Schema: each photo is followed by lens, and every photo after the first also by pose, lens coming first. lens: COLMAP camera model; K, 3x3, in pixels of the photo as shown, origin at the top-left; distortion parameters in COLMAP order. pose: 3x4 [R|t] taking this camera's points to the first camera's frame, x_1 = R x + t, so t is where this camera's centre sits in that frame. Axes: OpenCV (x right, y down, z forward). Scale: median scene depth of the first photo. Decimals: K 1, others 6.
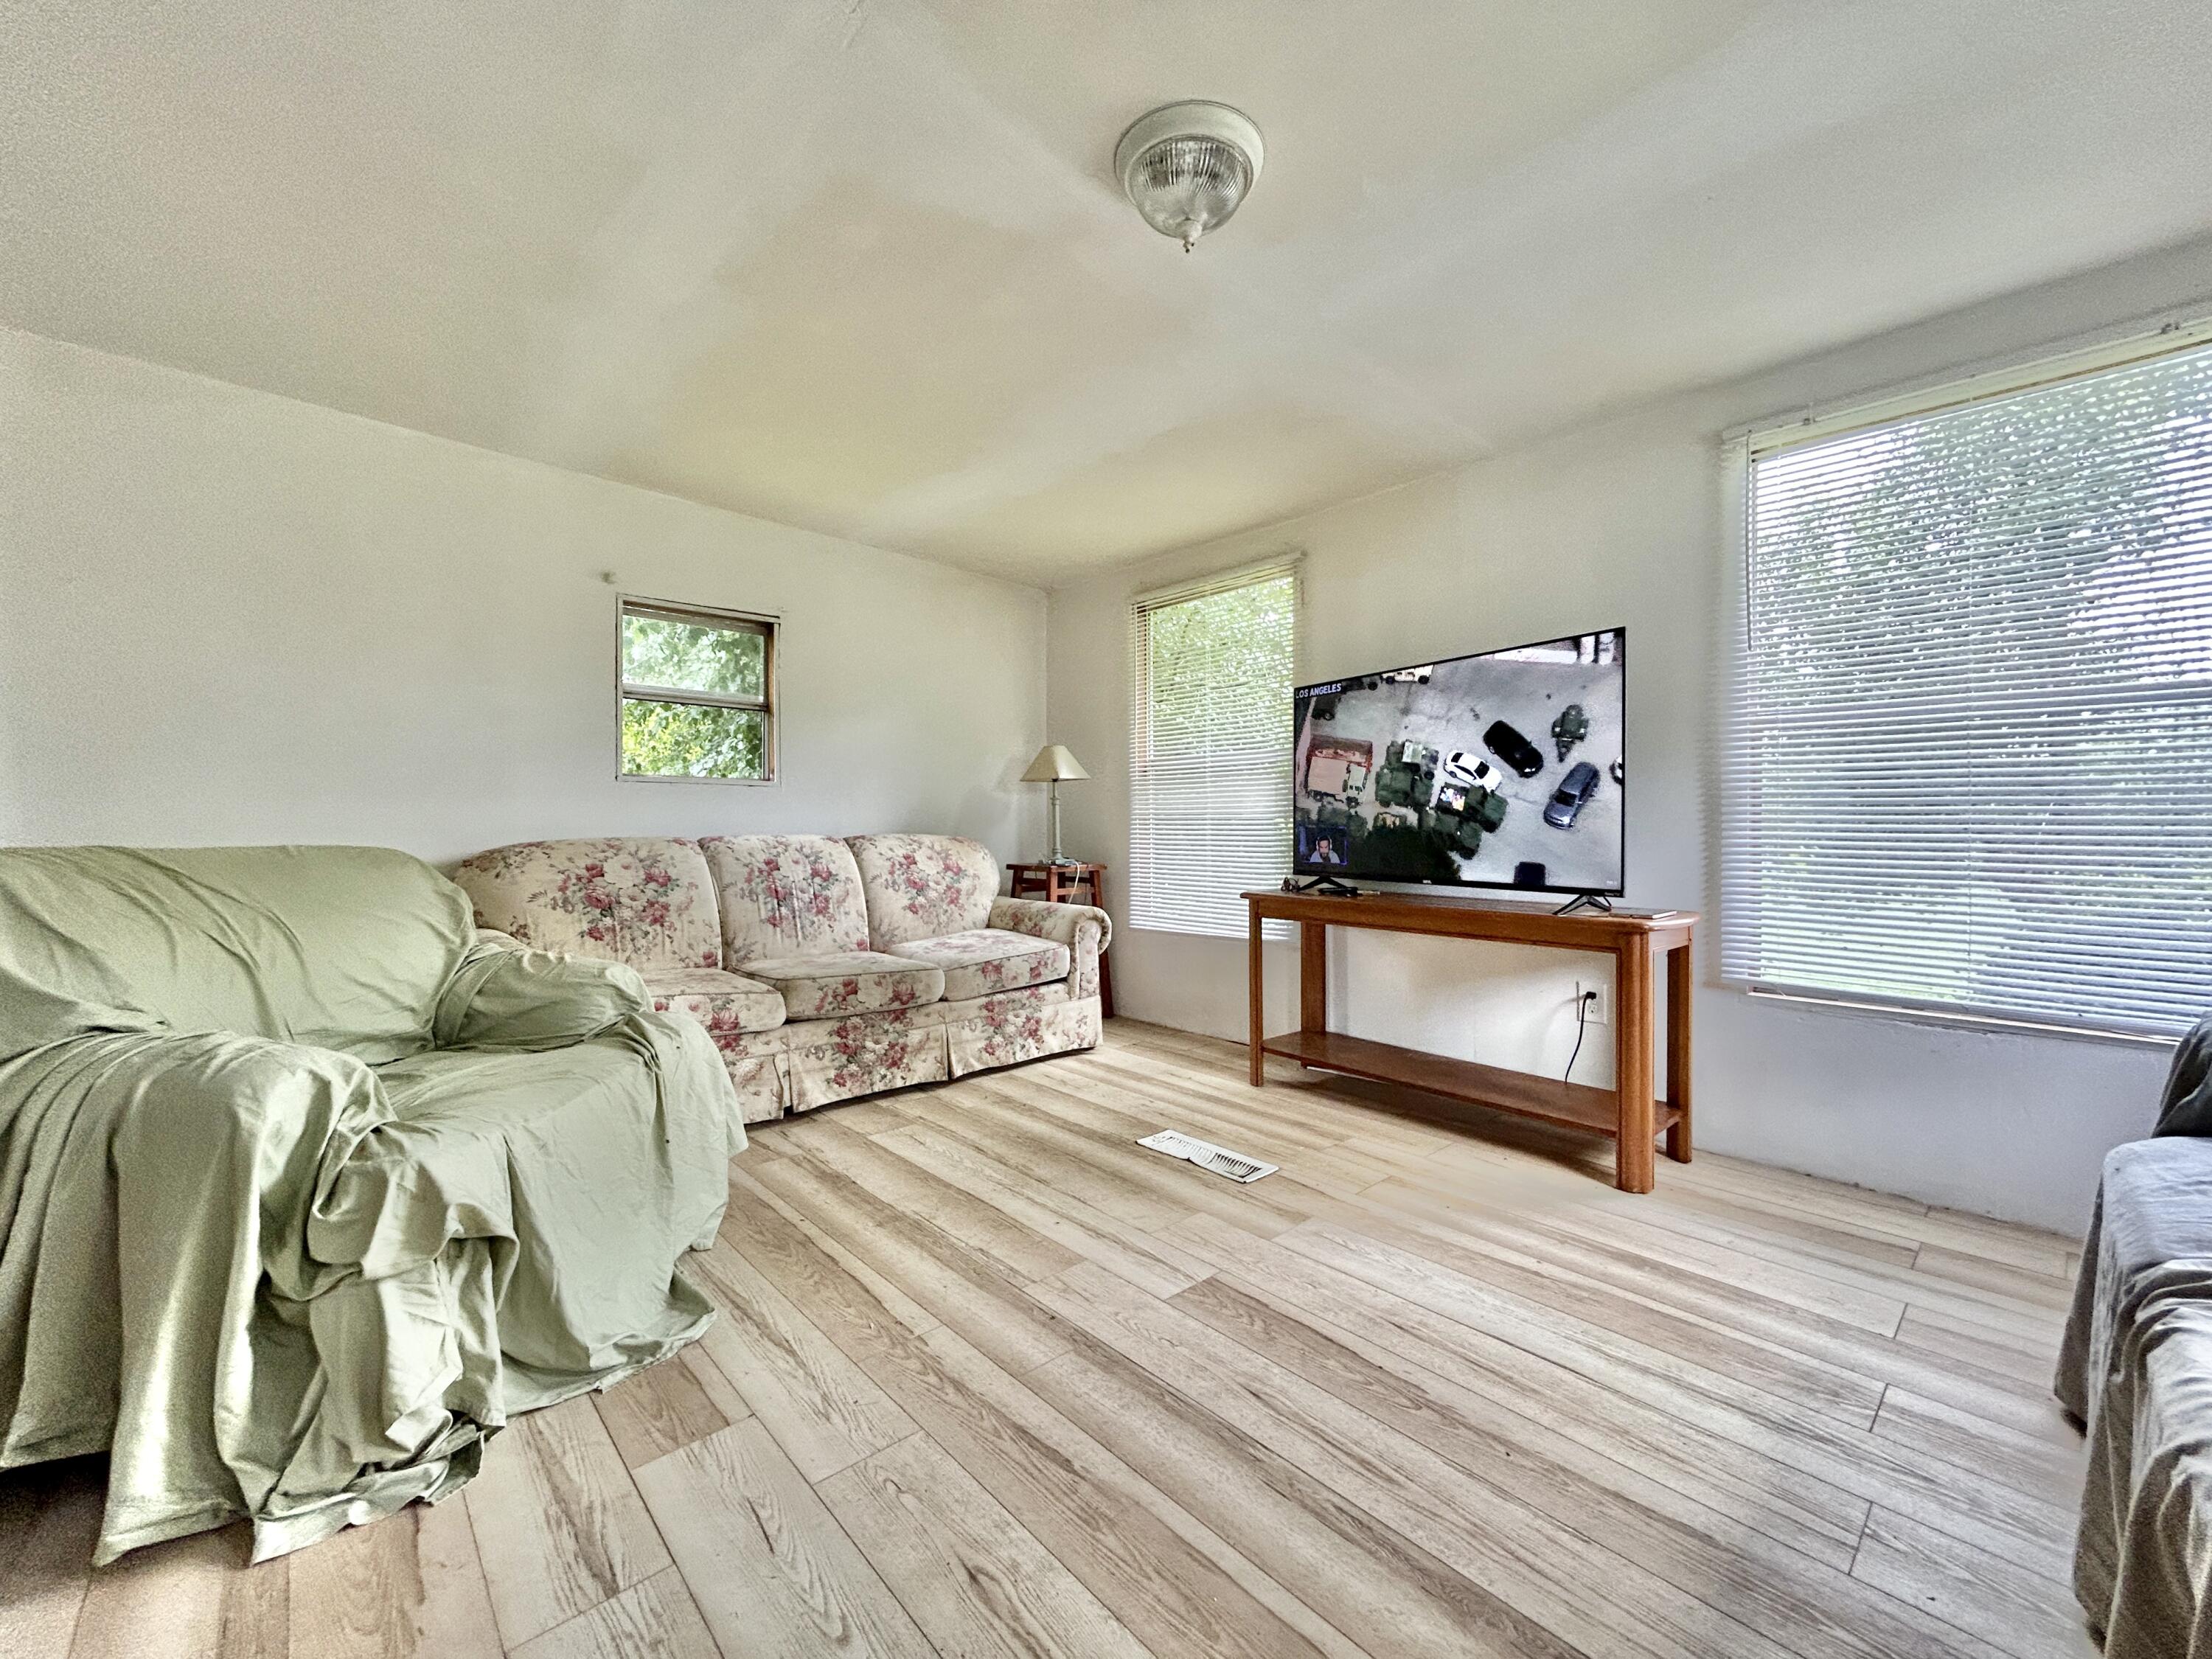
lens RADIAL K [[889.5, 0, 1095.1], [0, 889.5, 825.0], [0, 0, 1]] dist [0.000088, 0.000497]
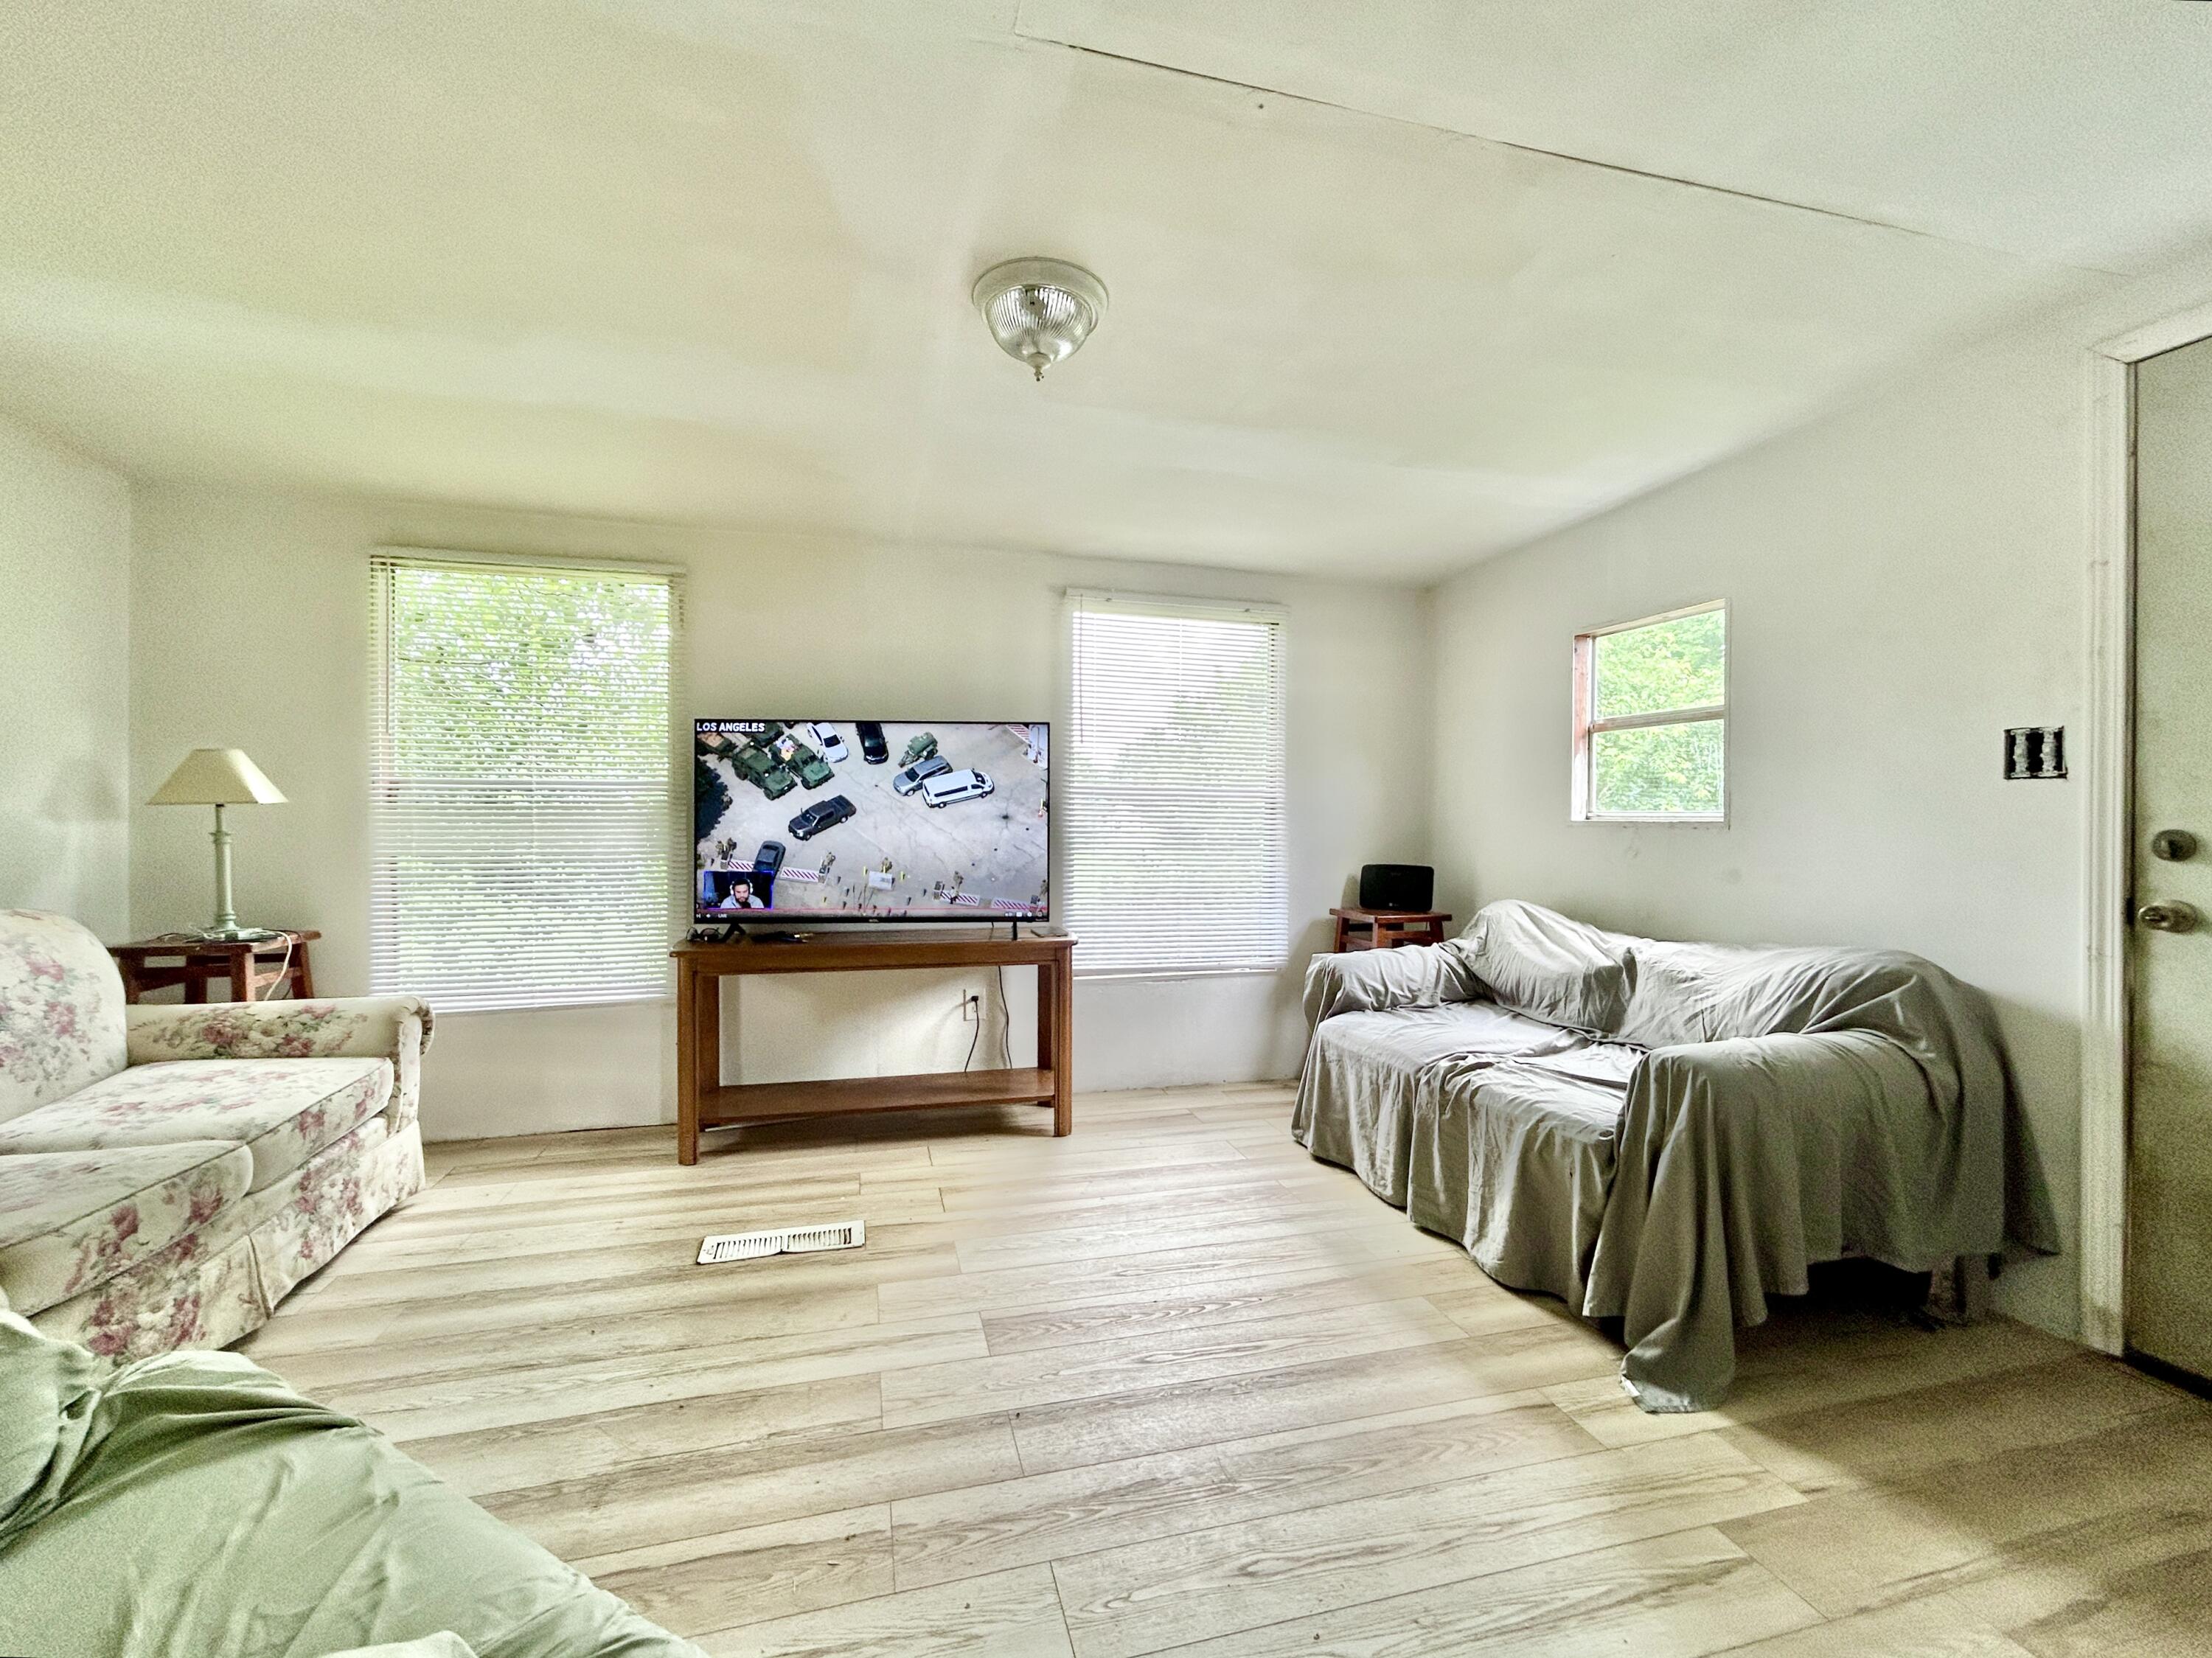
lens RADIAL K [[913.4, 0, 1106.4], [0, 913.4, 821.8], [0, 0, 1]] dist [0.000128, 0.000202]
pose [[0.459744, 0.000744, 0.888051, -0.476610], [-0.000298, 1.000000, -0.000684, -0.054510], [-0.888052, 0.000050, 0.459744, 0.224897]]
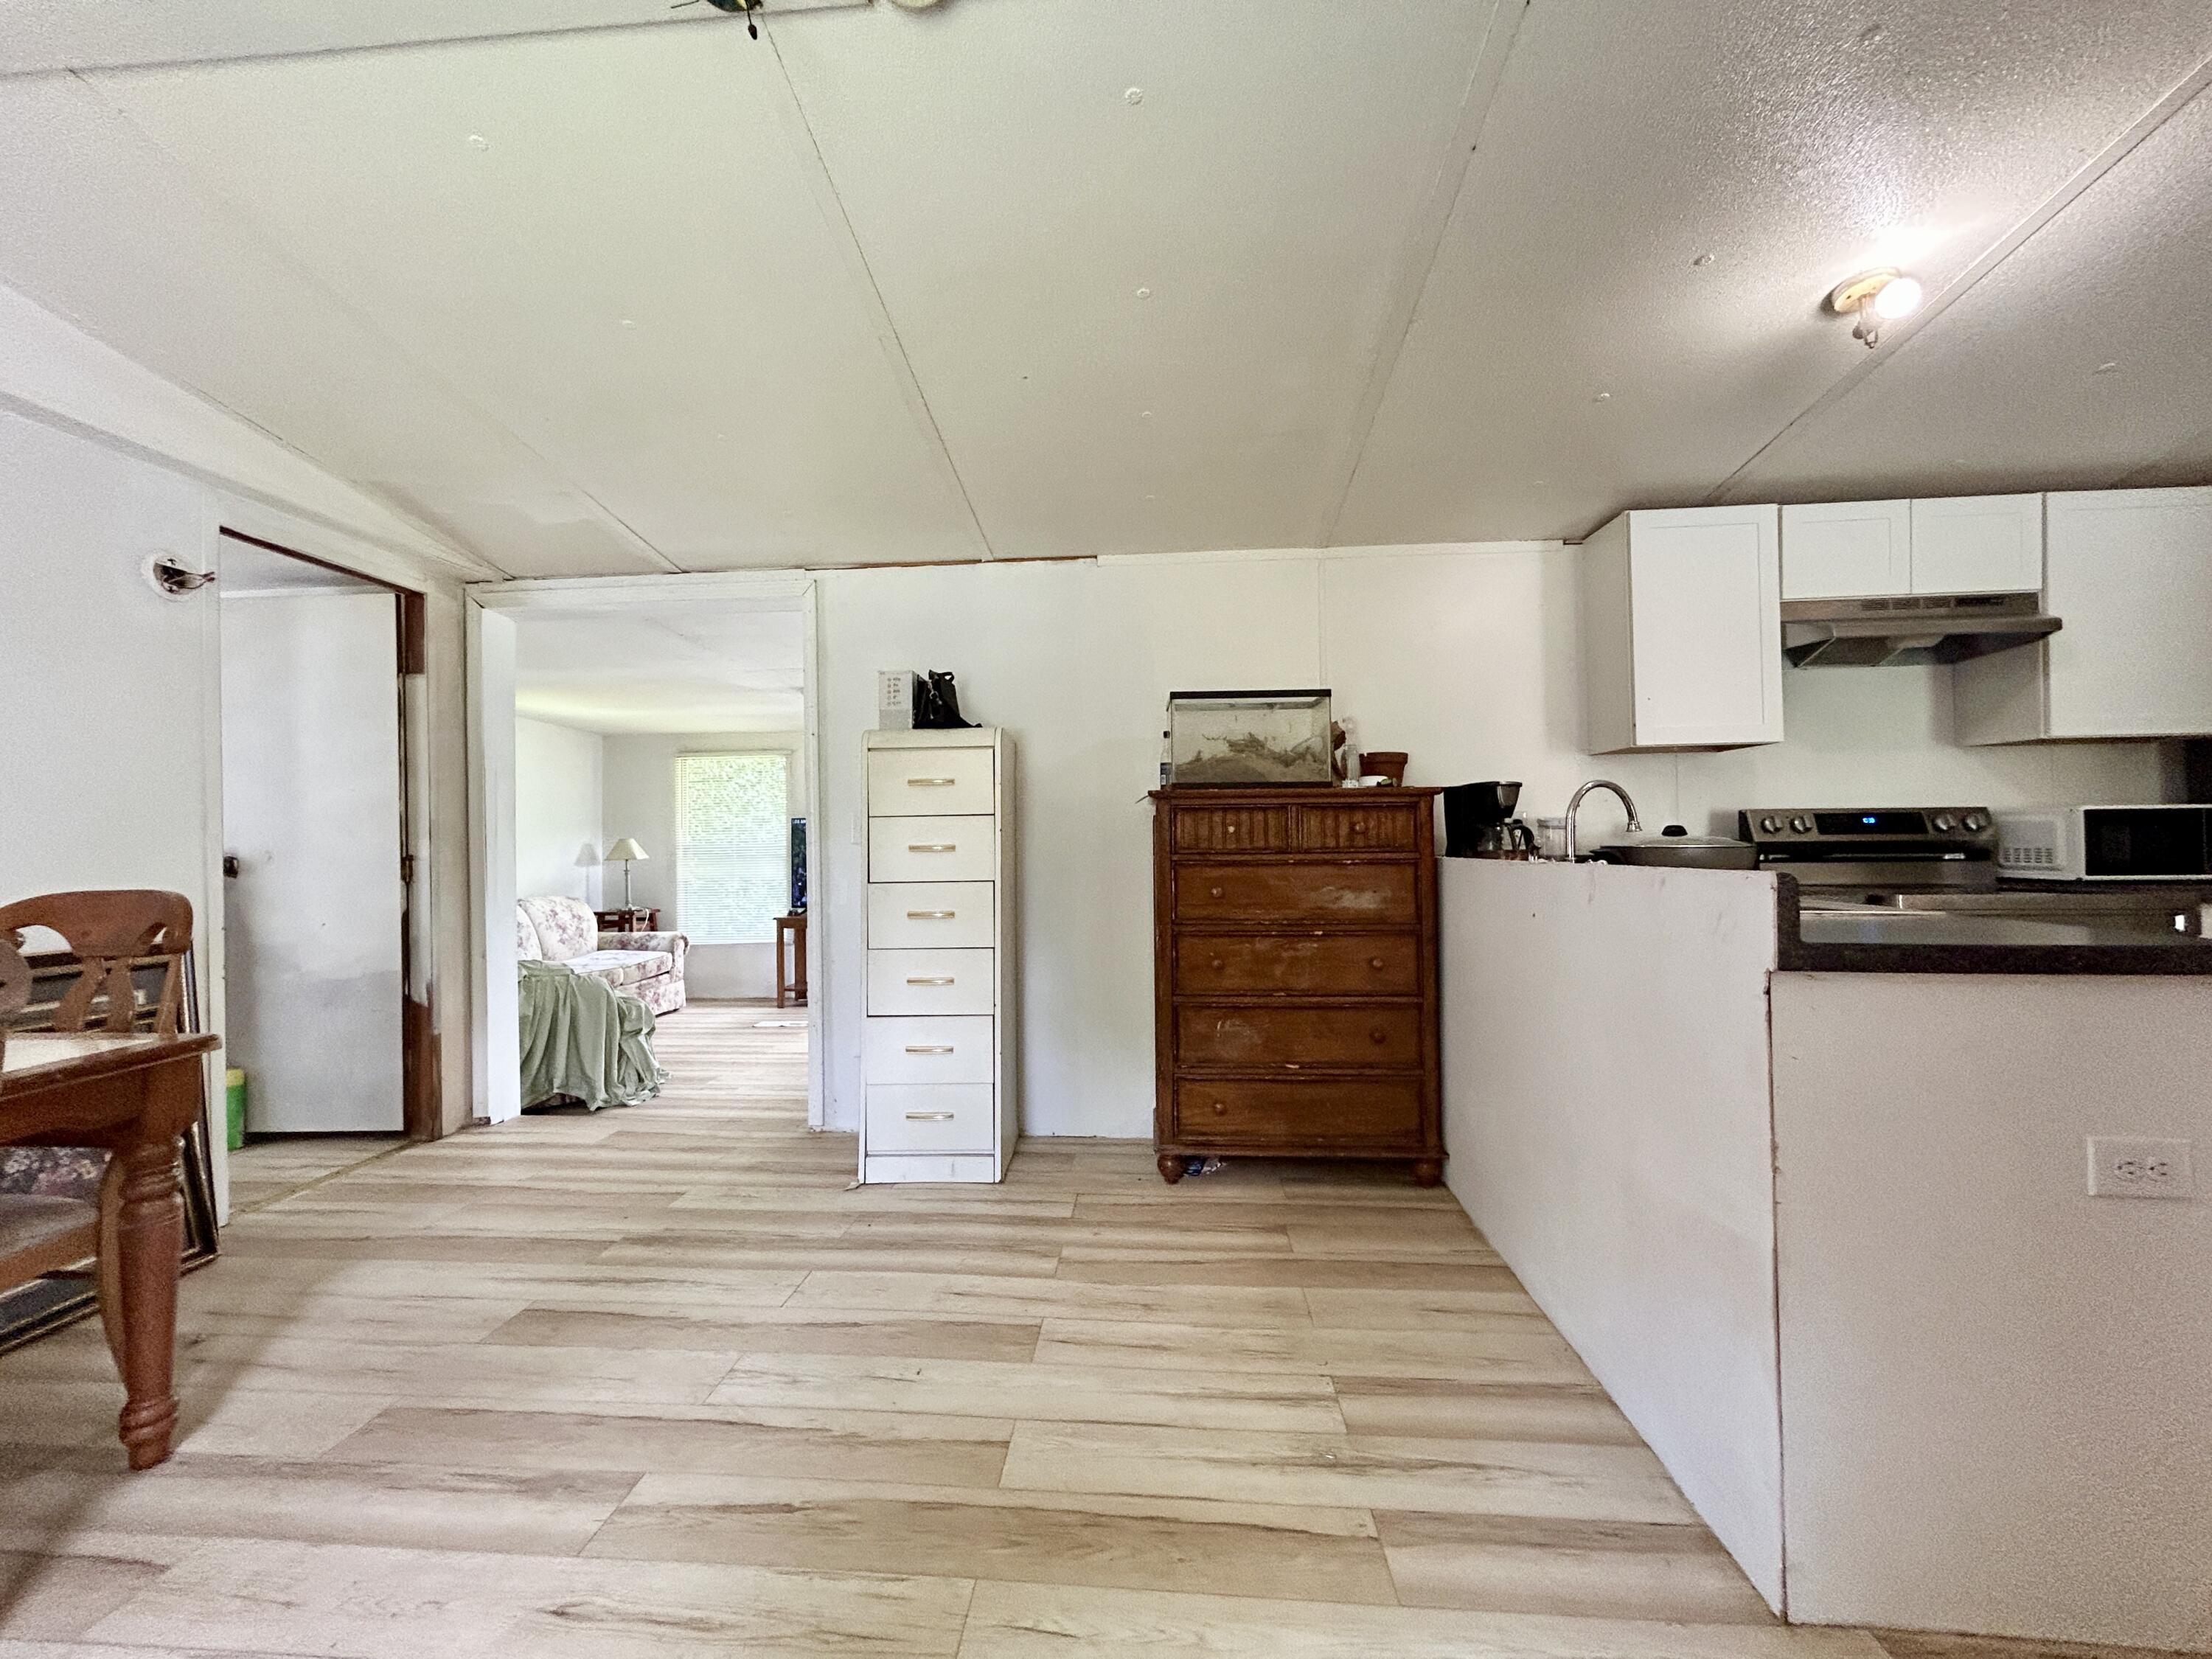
lens RADIAL K [[889.5, 0, 1095.1], [0, 889.5, 825.0], [0, 0, 1]] dist [0.000088, 0.000497]
pose [[0.731357, 0.006976, 0.681959, -0.775363], [0.014325, 0.999570, -0.025588, -0.085276], [-0.681844, 0.028483, 0.730943, -1.152654]]
